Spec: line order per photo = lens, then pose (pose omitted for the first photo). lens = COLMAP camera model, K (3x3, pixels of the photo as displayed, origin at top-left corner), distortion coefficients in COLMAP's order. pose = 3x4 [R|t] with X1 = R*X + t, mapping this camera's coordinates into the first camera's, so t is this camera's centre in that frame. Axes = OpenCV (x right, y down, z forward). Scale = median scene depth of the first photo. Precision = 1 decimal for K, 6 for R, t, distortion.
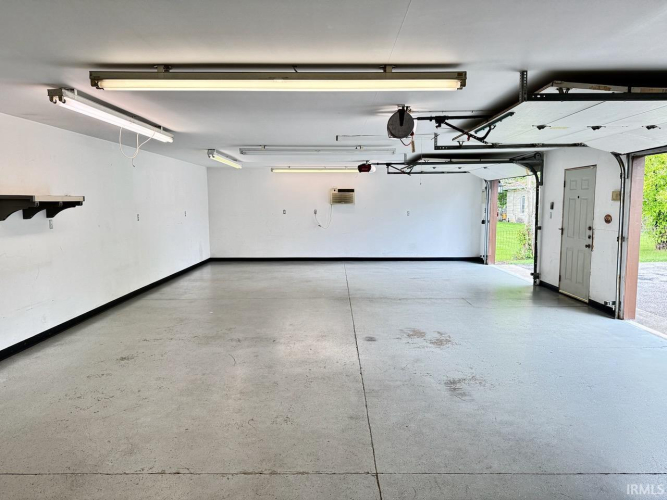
lens RADIAL K [[464.1, 0, 333.5], [0, 464.1, 250.0], [0, 0, 1]] dist [0.094989, -0.129197]
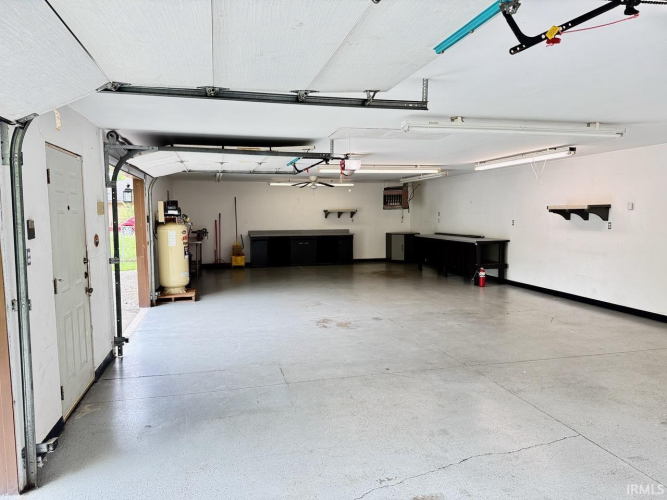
lens RADIAL K [[464.1, 0, 333.5], [0, 464.1, 250.0], [0, 0, 1]] dist [0.094989, -0.129197]
pose [[-0.970260, 0.029969, -0.240203, 0.476342], [-0.016749, 0.981617, 0.190127, -0.224578], [0.241485, 0.188496, -0.951921, 2.058219]]
